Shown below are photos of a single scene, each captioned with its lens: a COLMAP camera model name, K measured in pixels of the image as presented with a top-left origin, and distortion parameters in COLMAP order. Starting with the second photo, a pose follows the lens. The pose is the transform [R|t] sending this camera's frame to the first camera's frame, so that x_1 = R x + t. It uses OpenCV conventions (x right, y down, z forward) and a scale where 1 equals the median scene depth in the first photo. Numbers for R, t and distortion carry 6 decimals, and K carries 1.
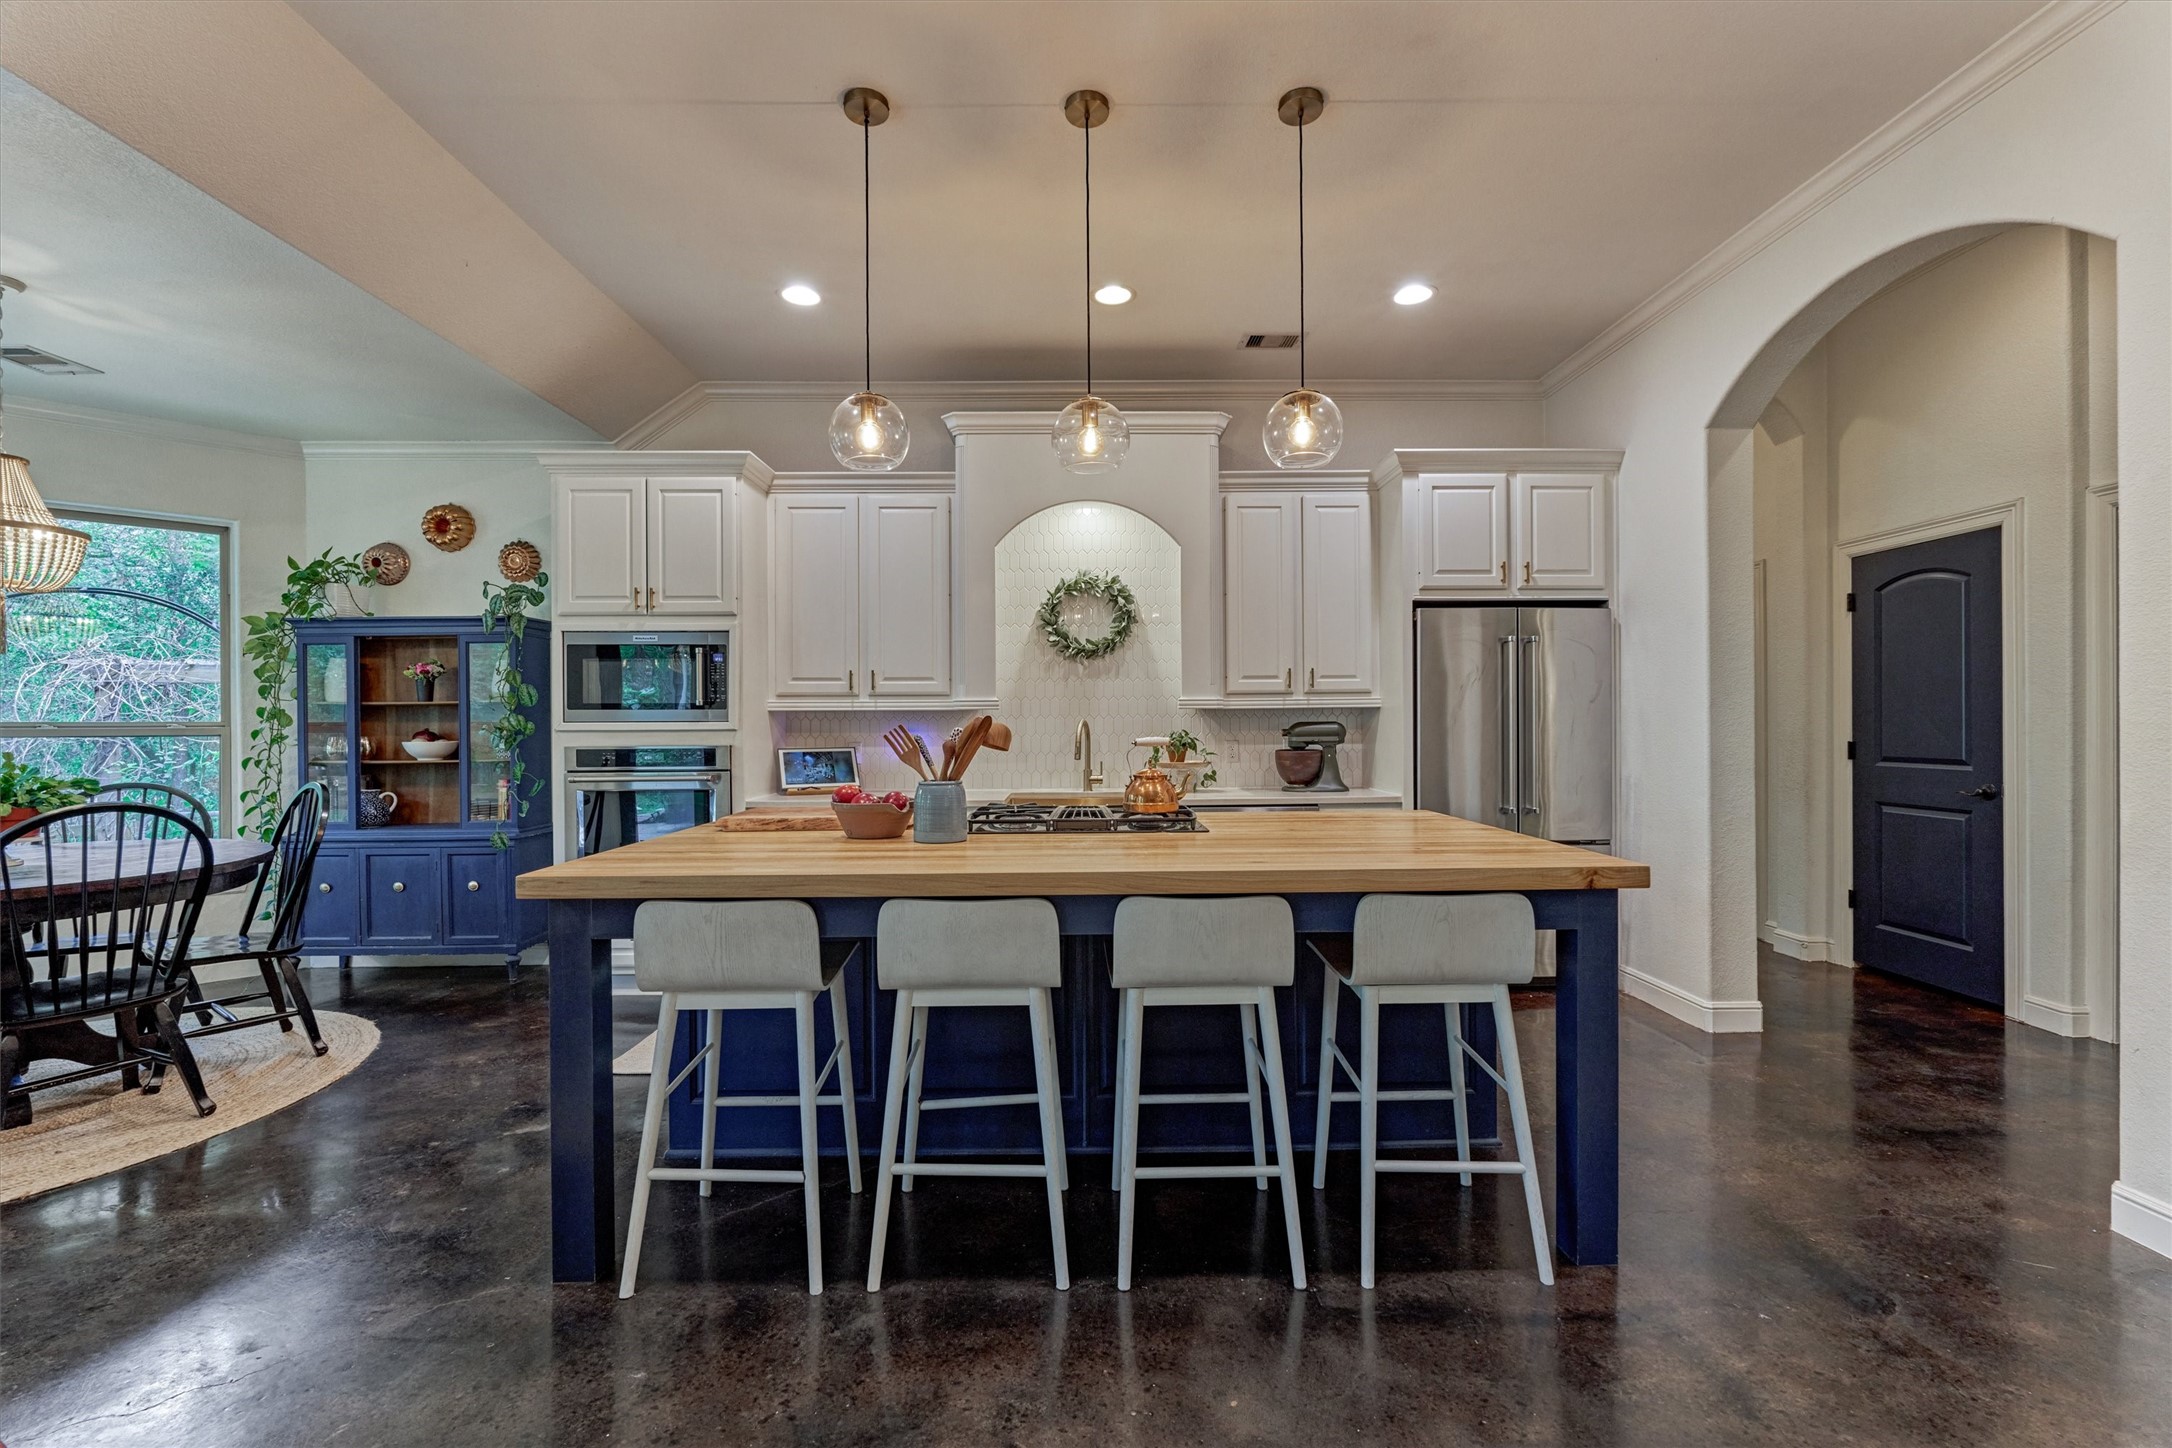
lens RADIAL K [[947.5, 0, 1086.0], [0, 947.5, 724.0], [0, 0, 1]] dist [-0.002604, -0.000314]
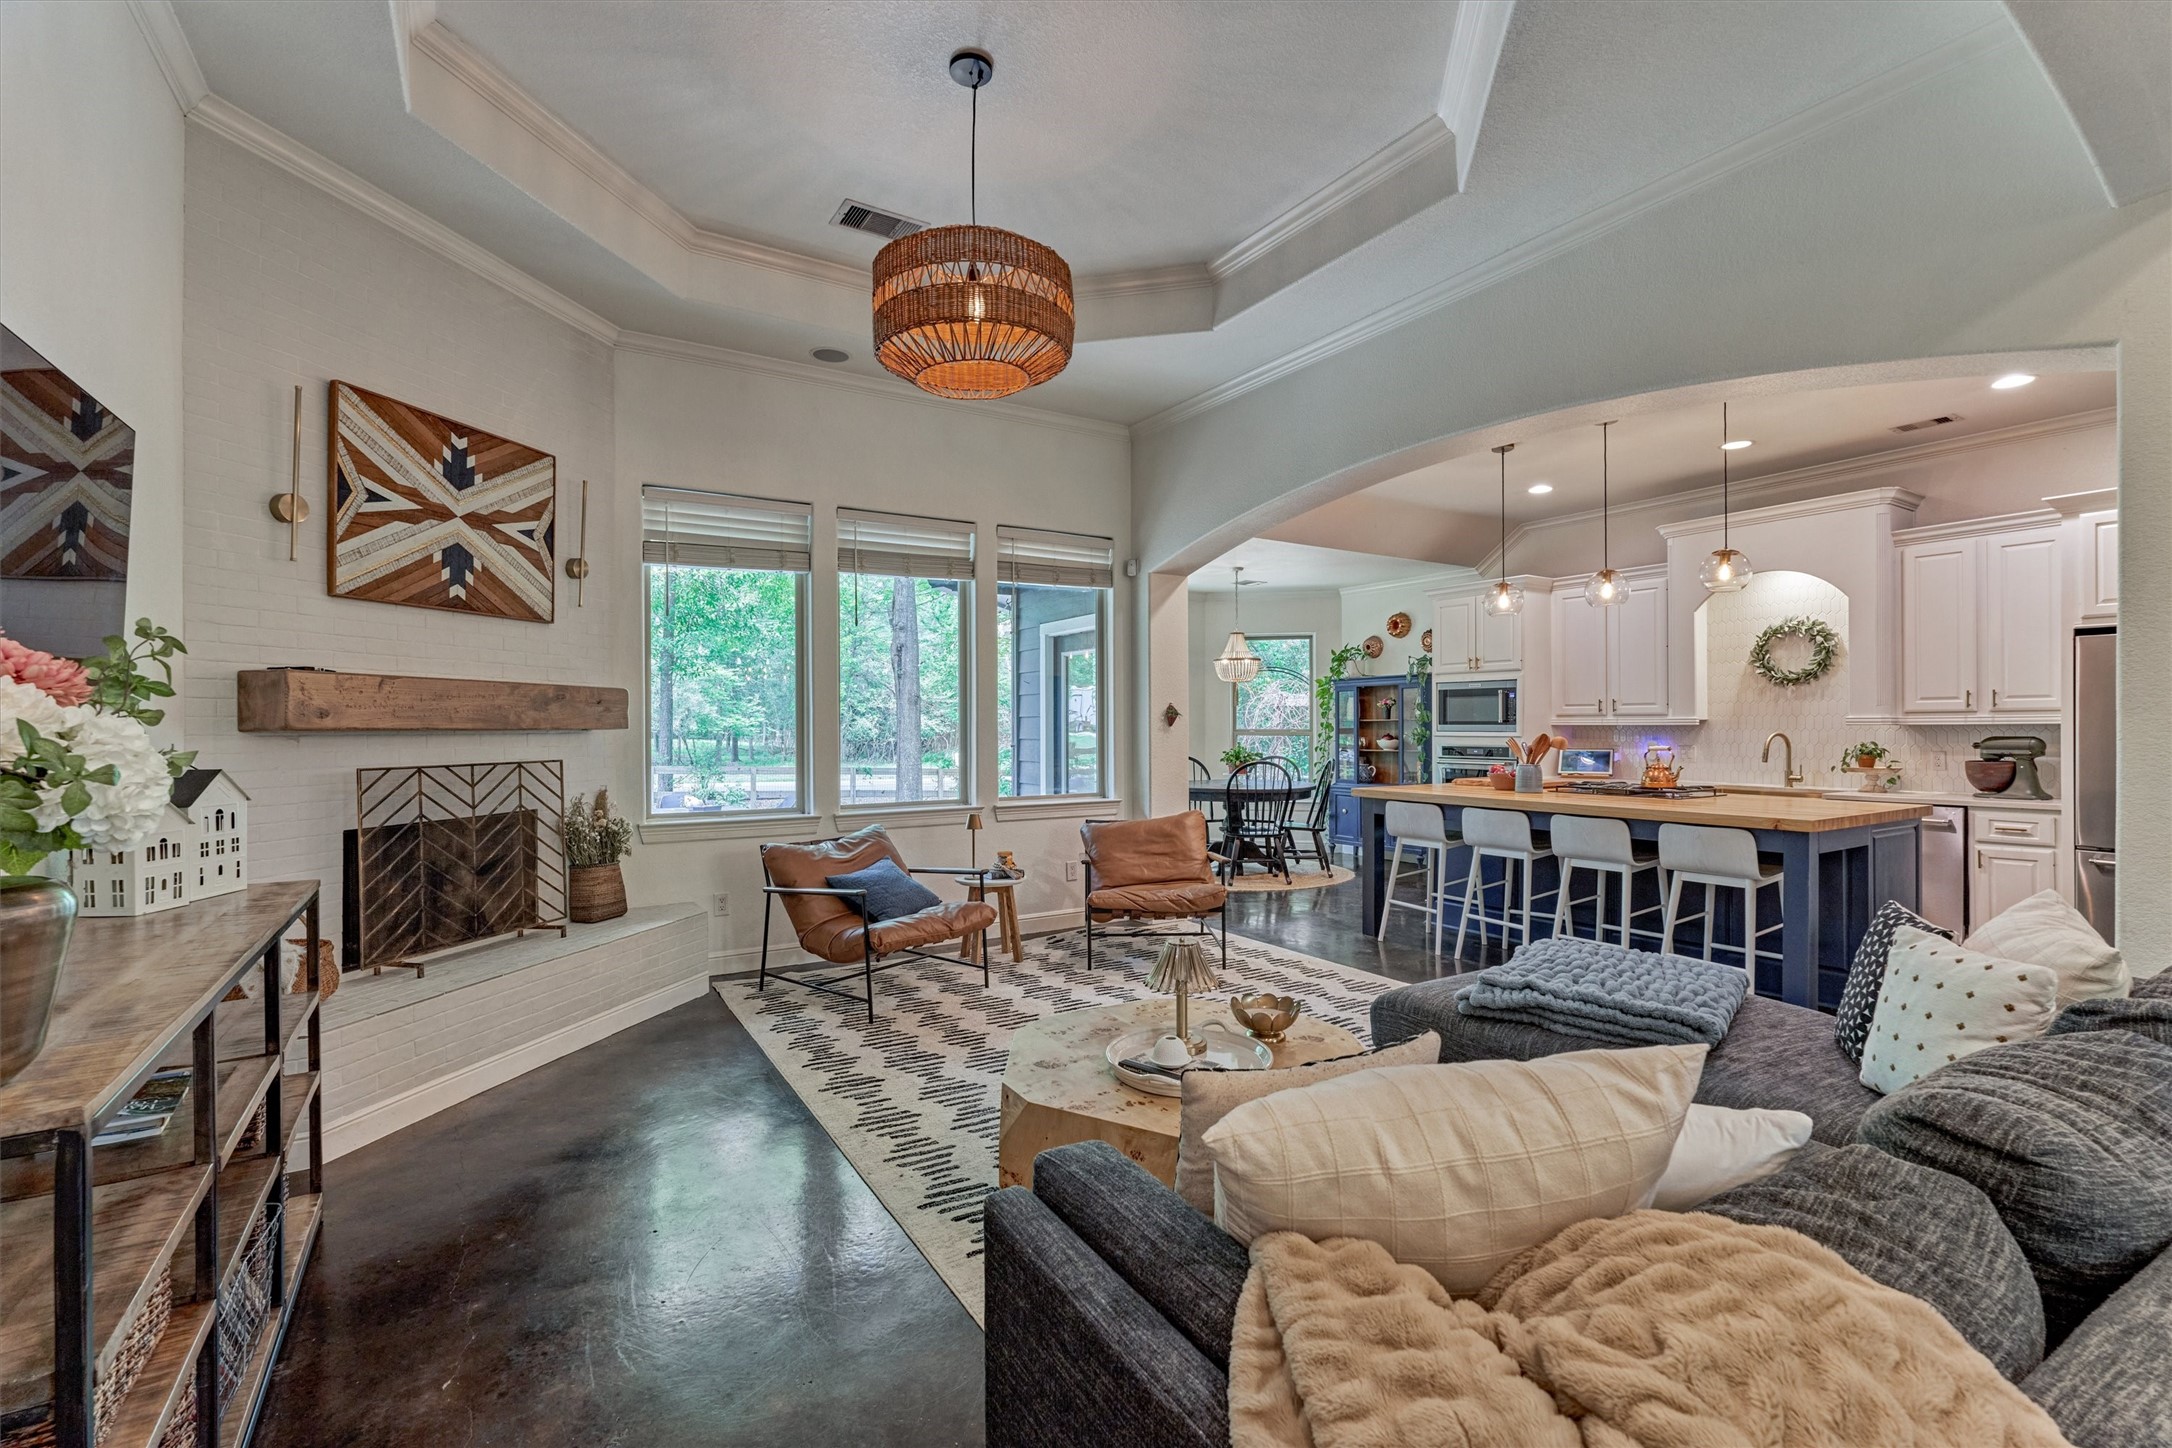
lens RADIAL K [[947.5, 0, 1086.0], [0, 947.5, 724.0], [0, 0, 1]] dist [-0.002604, -0.000314]
pose [[0.518067, 0.002939, -0.855335, 0.638025], [-0.001827, 0.999996, 0.002329, -0.018004], [0.855338, 0.000356, 0.518070, -0.522121]]
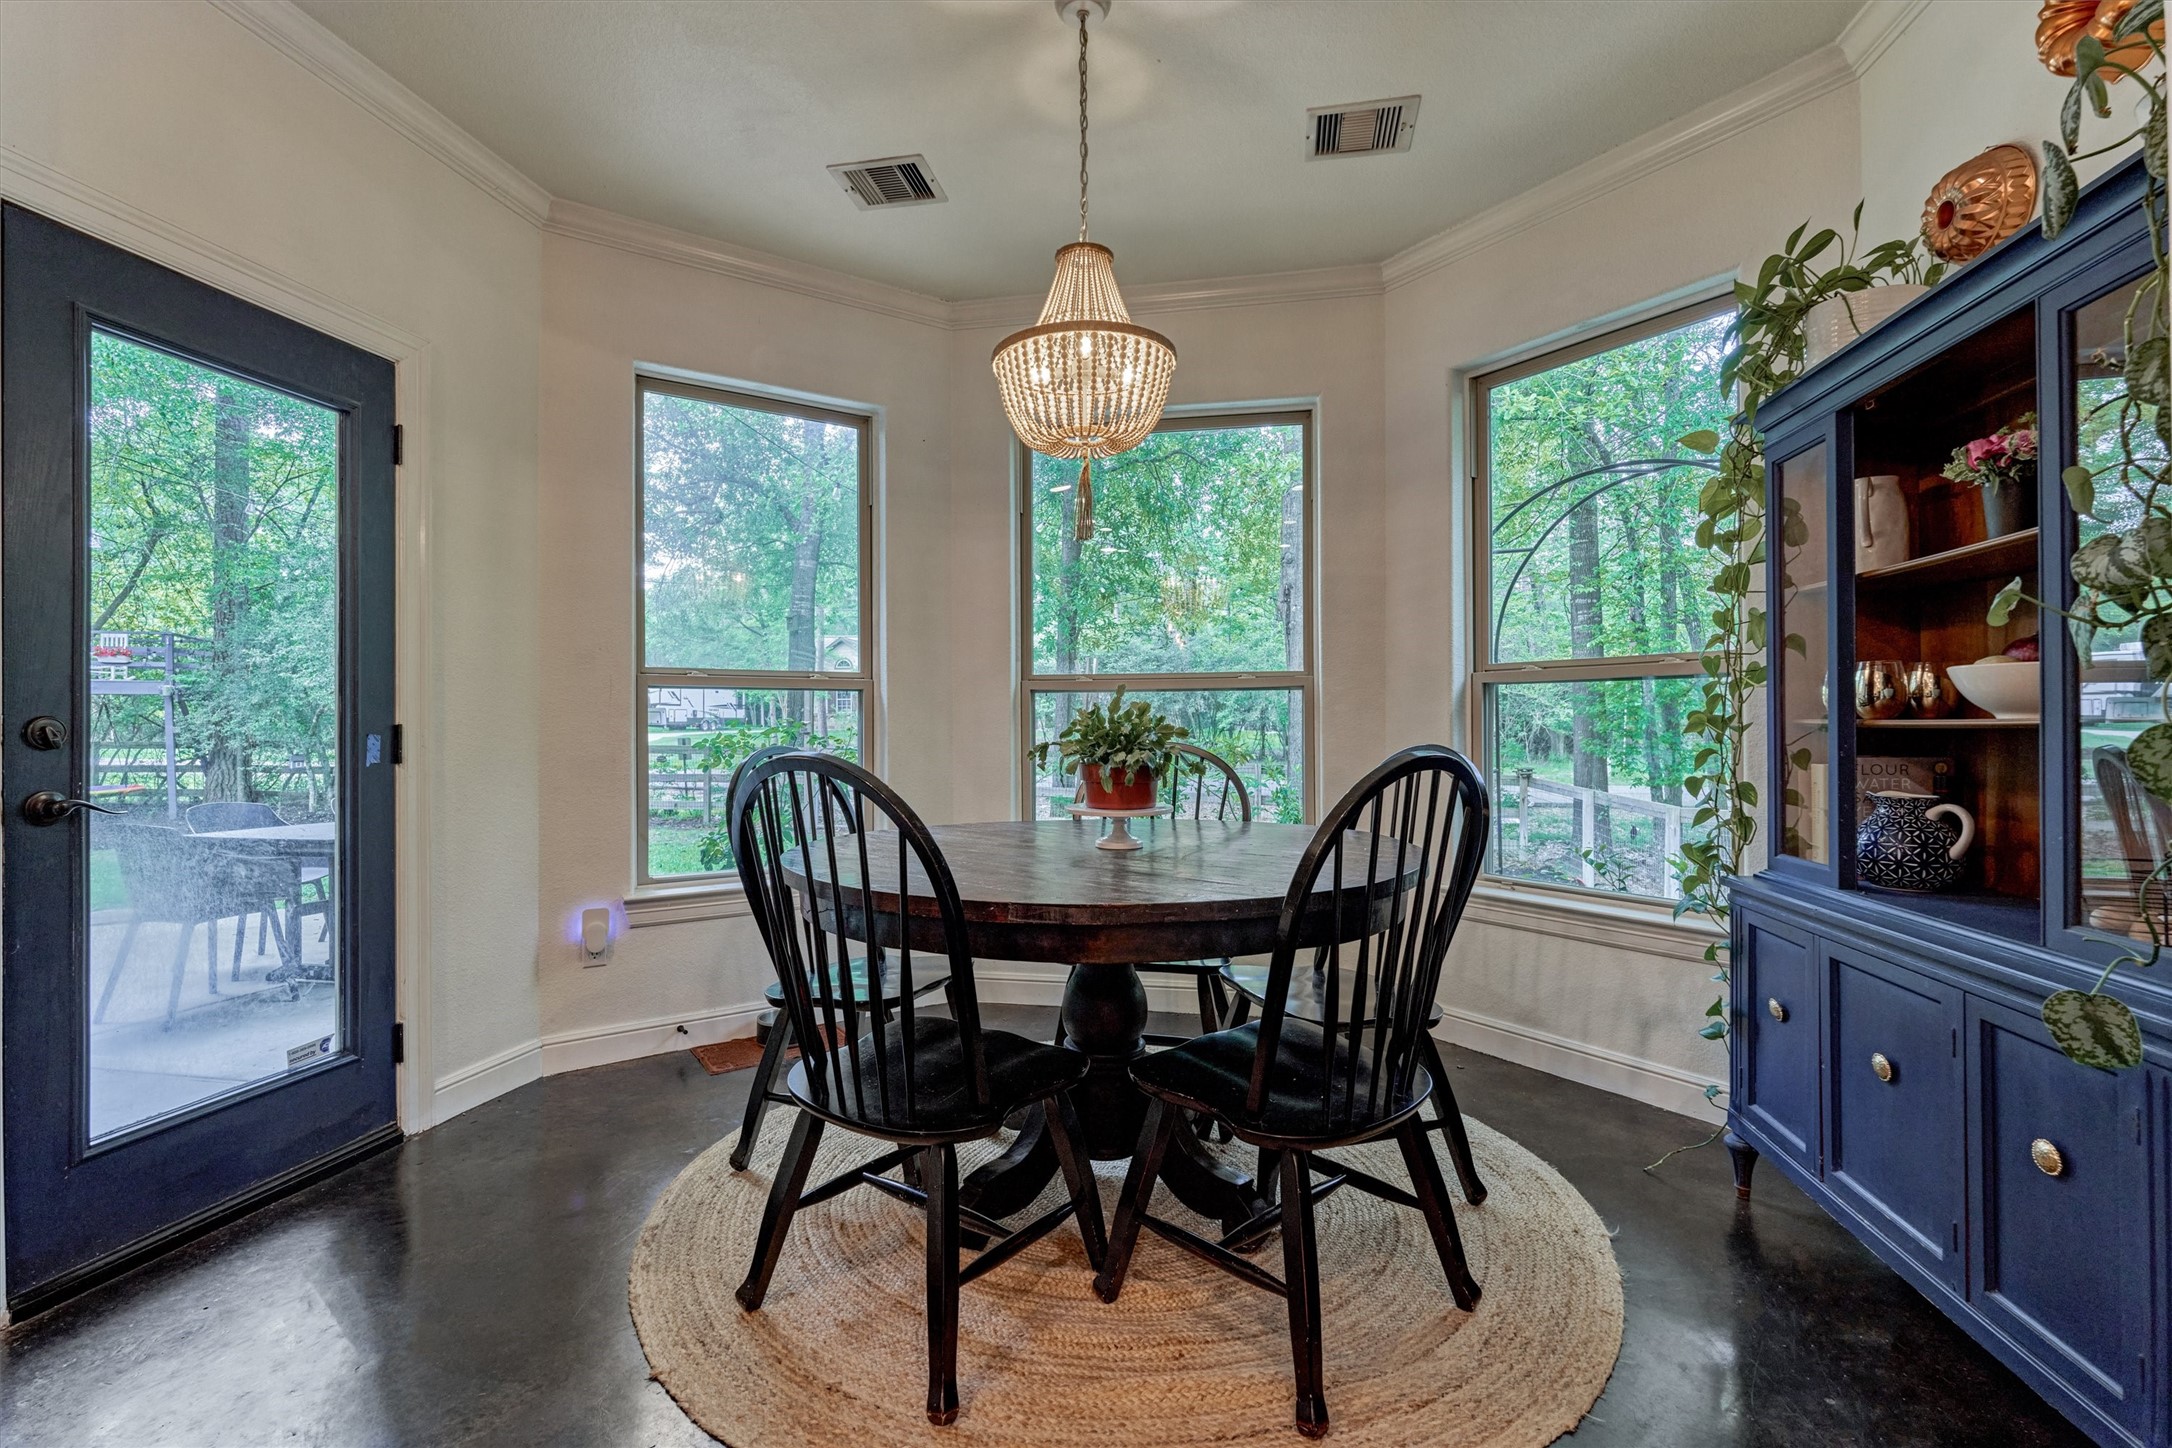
lens RADIAL K [[947.5, 0, 1086.0], [0, 947.5, 724.0], [0, 0, 1]] dist [-0.002604, -0.000314]
pose [[-0.200771, 0.001021, -0.979638, -0.313135], [0.004695, 0.999989, 0.000080, 0.040123], [0.979627, -0.004584, -0.200774, 0.774529]]
